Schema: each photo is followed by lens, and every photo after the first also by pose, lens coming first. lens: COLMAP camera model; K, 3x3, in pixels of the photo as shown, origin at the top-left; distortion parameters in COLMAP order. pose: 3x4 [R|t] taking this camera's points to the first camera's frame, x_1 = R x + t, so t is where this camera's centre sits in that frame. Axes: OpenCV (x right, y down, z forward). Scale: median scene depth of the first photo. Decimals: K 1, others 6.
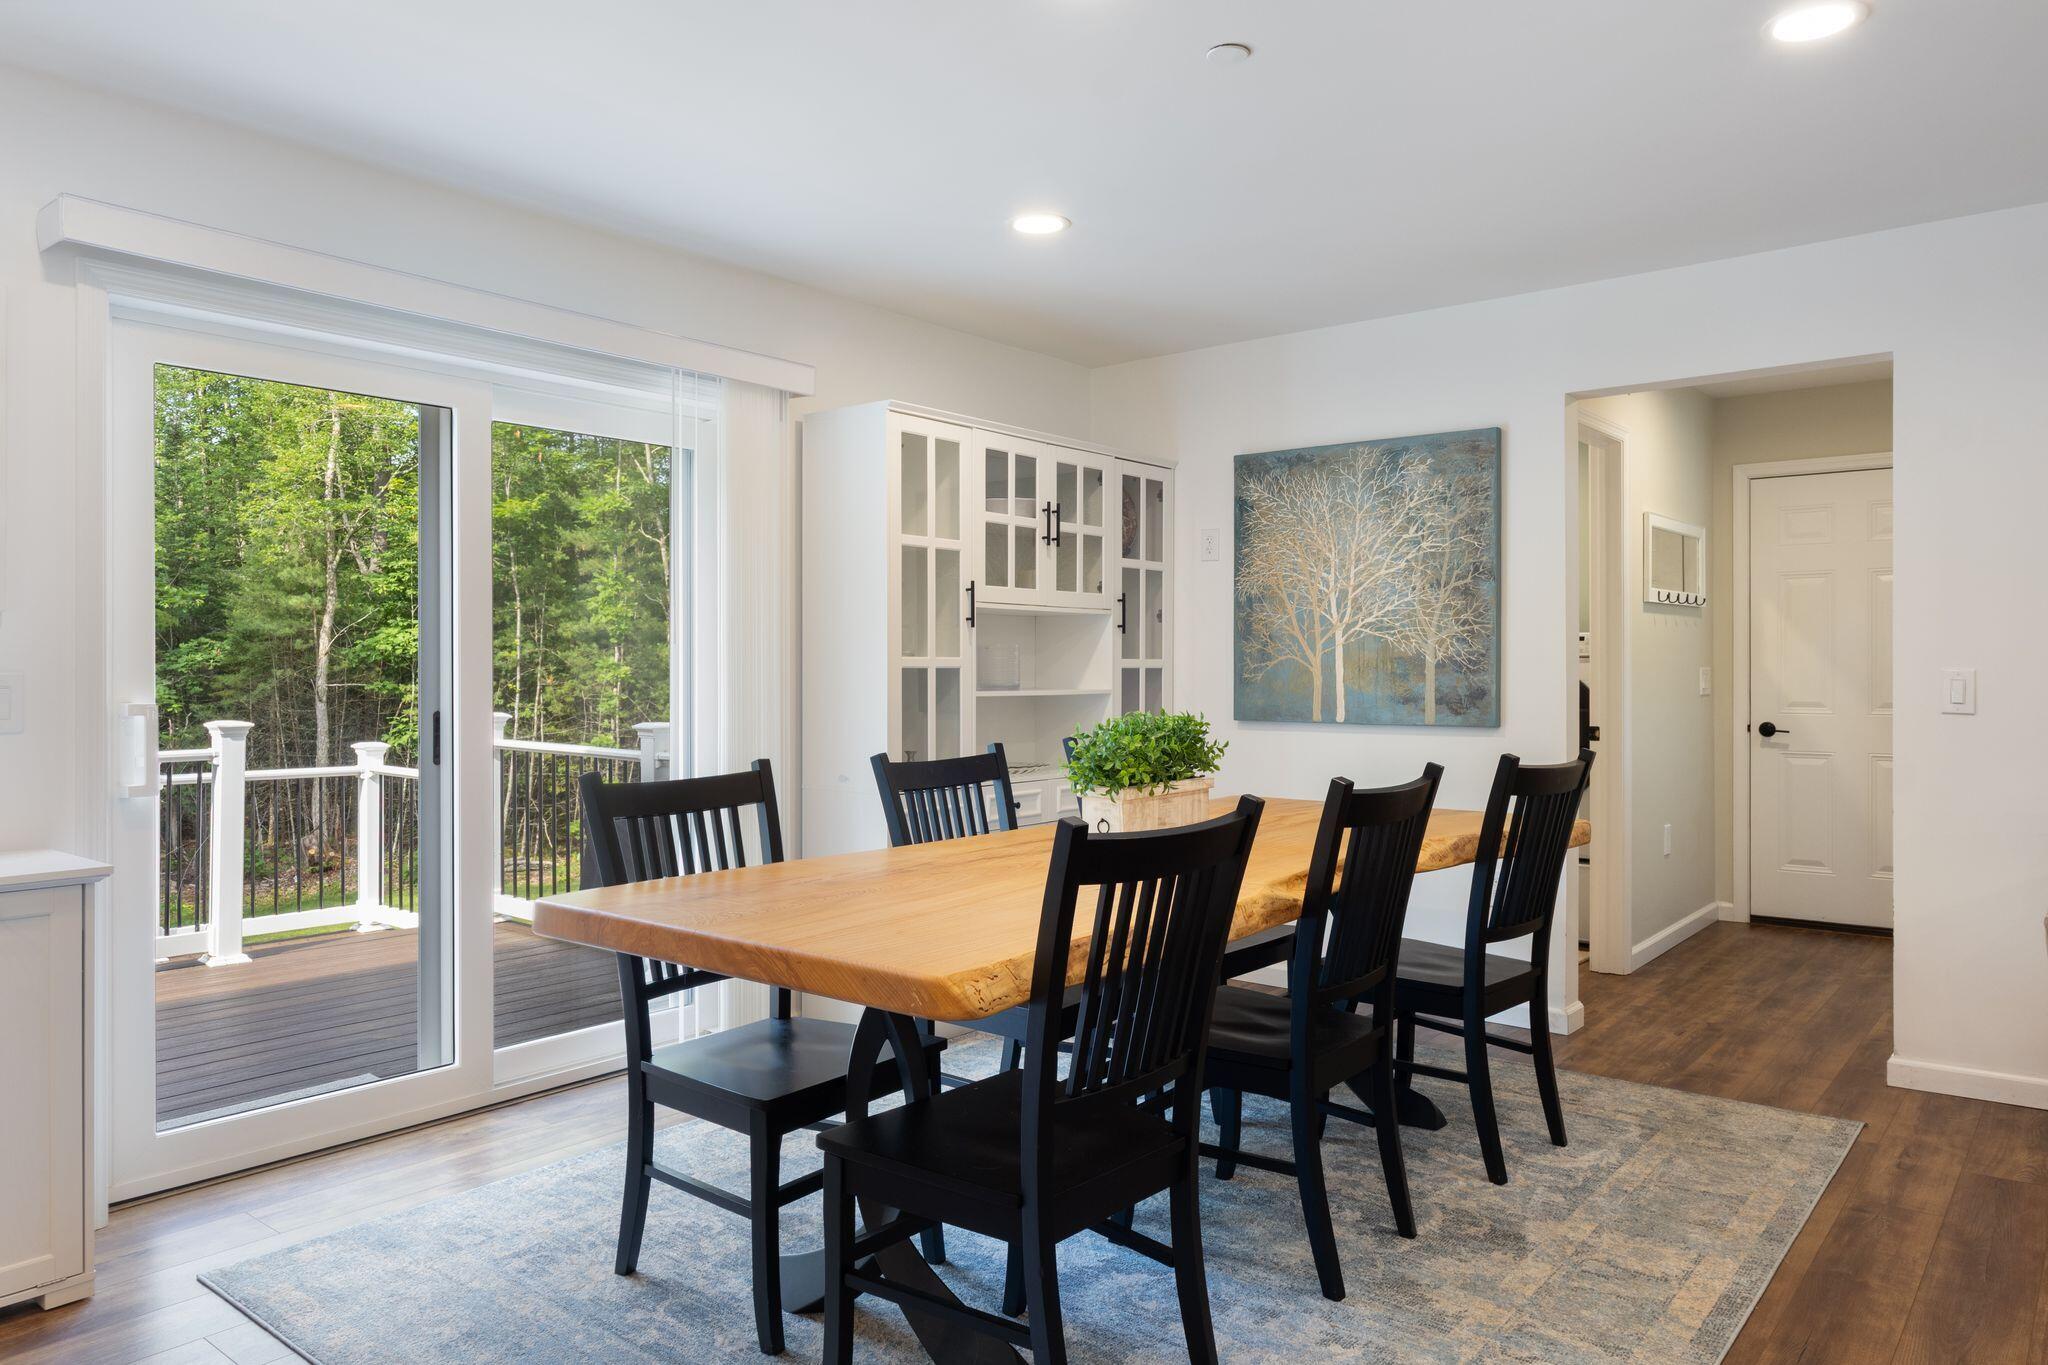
lens RADIAL K [[1385.1, 0, 1024.0], [0, 1385.1, 682.5], [0, 0, 1]] dist [-0.002809, -0.000609]
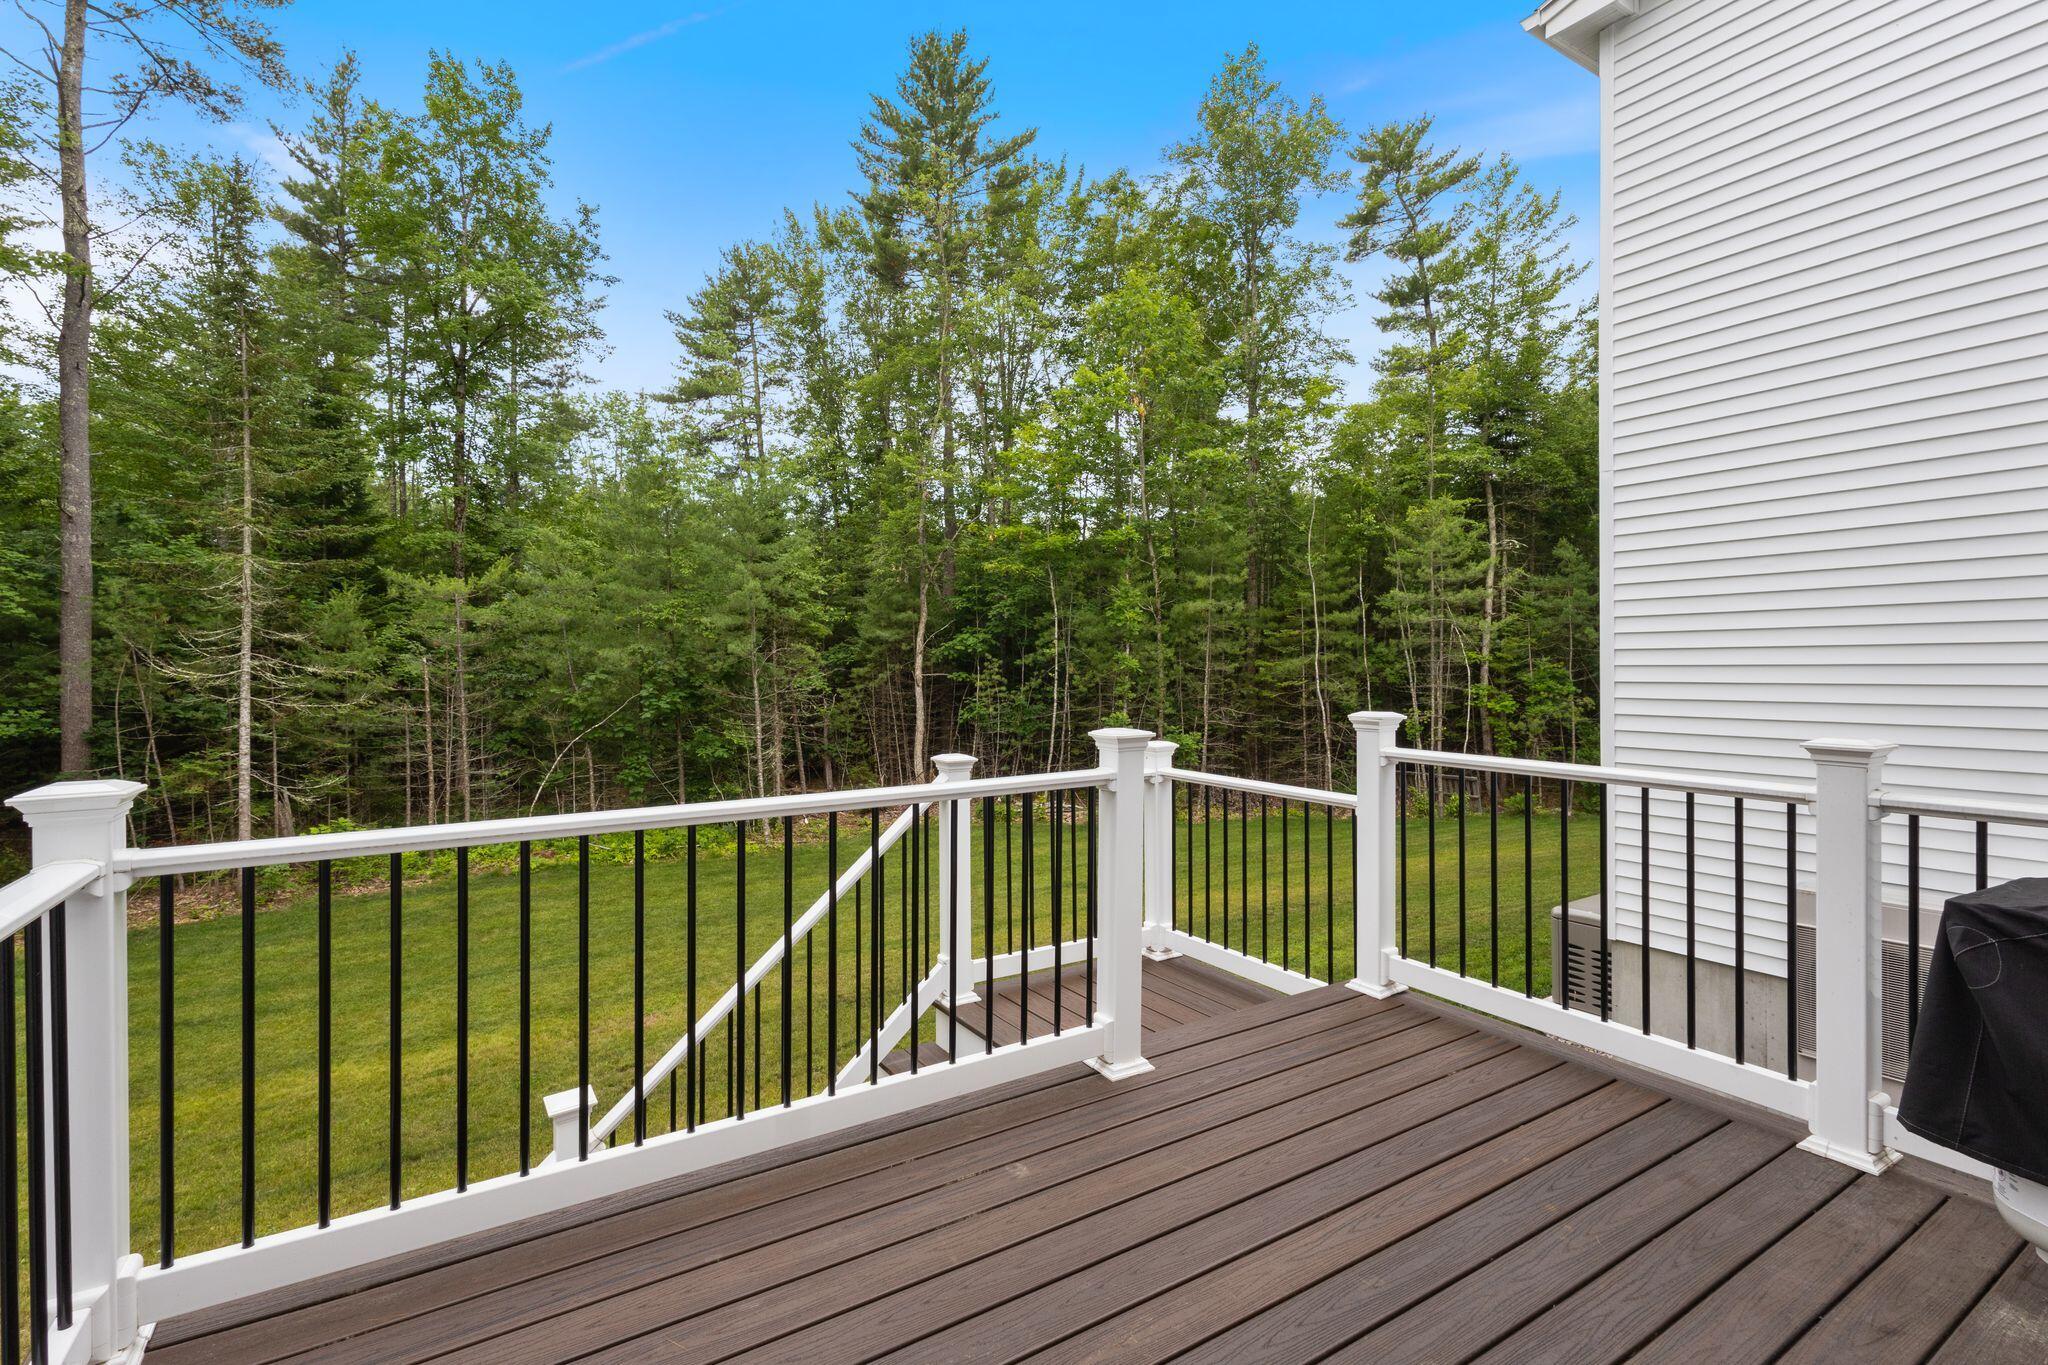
lens RADIAL K [[943.2, 0, 1013.5], [0, 943.2, 672.6], [0, 0, 1]] dist [0.002830, 0.000692]
pose [[0.946702, -0.005097, -0.322069, -0.104051], [0.005513, 0.999985, 0.000379, -0.000339], [0.322062, -0.002134, 0.946716, 0.115390]]
